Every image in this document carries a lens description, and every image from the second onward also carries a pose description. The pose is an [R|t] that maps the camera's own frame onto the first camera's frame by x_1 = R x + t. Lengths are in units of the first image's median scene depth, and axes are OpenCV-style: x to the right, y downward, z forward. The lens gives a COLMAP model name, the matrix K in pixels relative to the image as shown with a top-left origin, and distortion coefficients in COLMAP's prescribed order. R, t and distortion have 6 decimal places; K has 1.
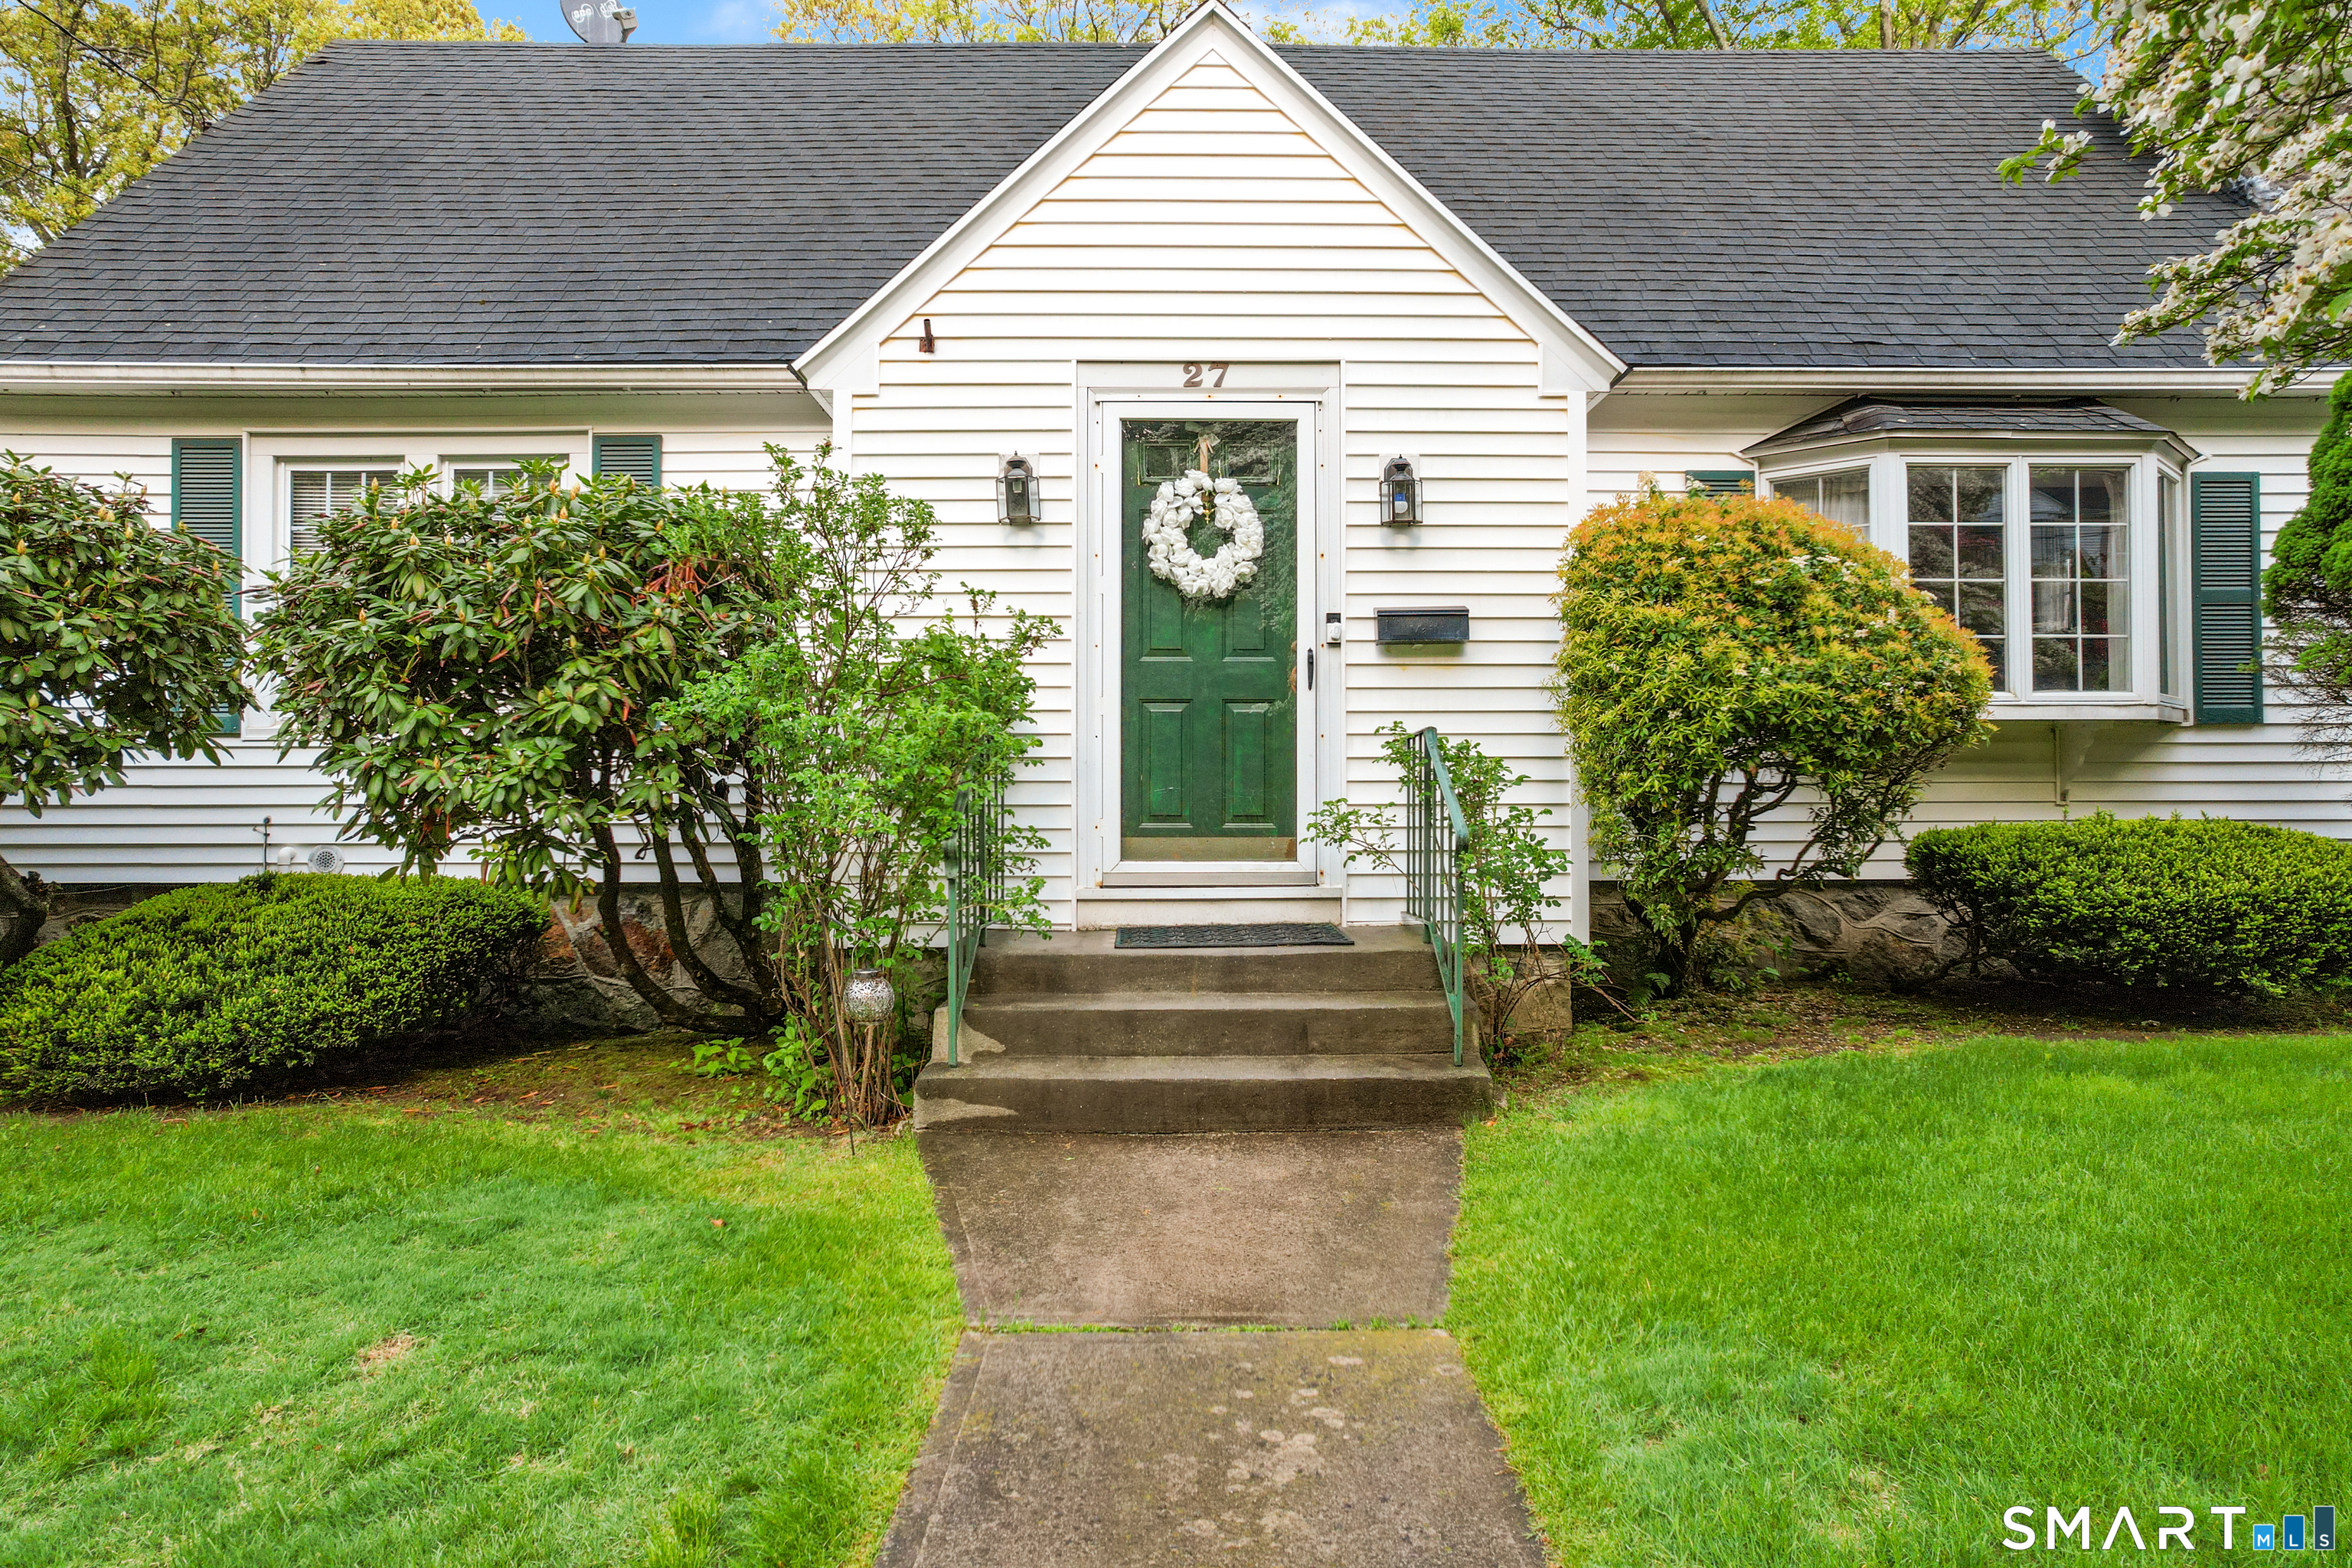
lens RADIAL K [[1553.1, 0, 1176.0], [0, 1553.1, 784.0], [0, 0, 1]] dist [-0.087873, 0.088173]
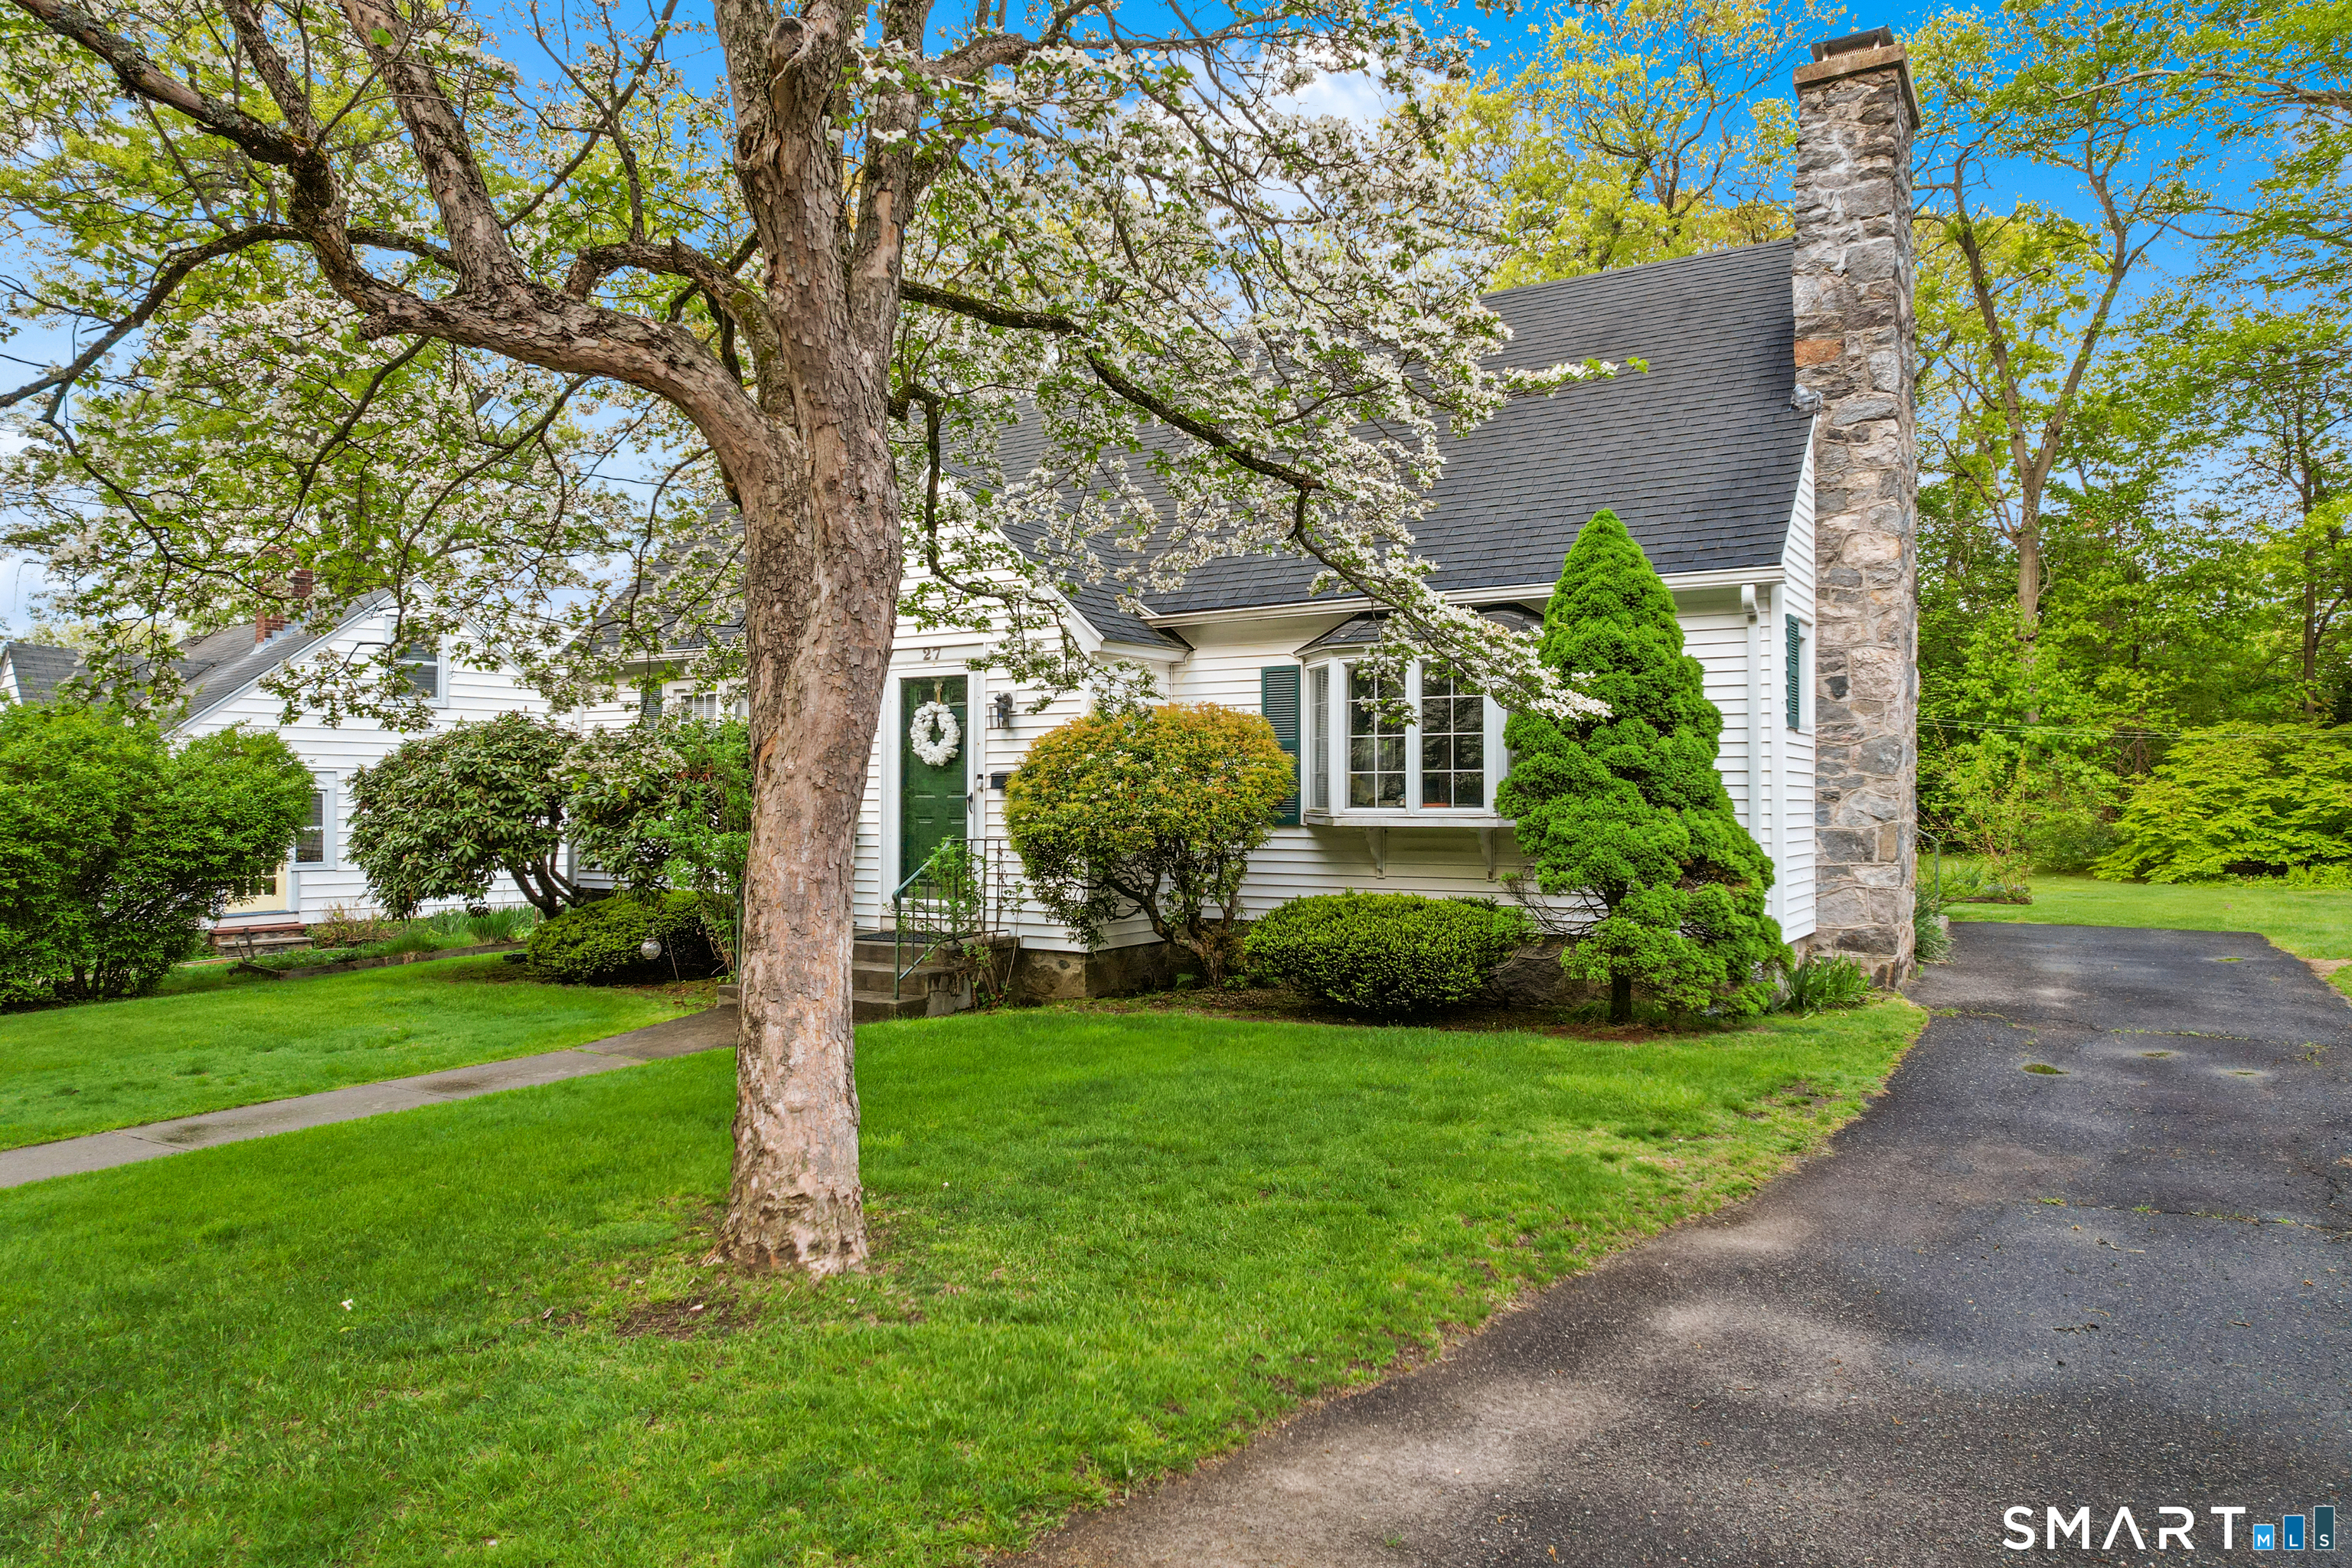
lens RADIAL K [[1553.1, 0, 1176.0], [0, 1553.1, 784.0], [0, 0, 1]] dist [-0.087873, 0.088173]
pose [[0.850016, -0.003971, -0.526742, 1.335444], [0.008494, 0.999945, 0.006169, -0.106425], [0.526688, -0.009717, 0.850003, -0.533620]]
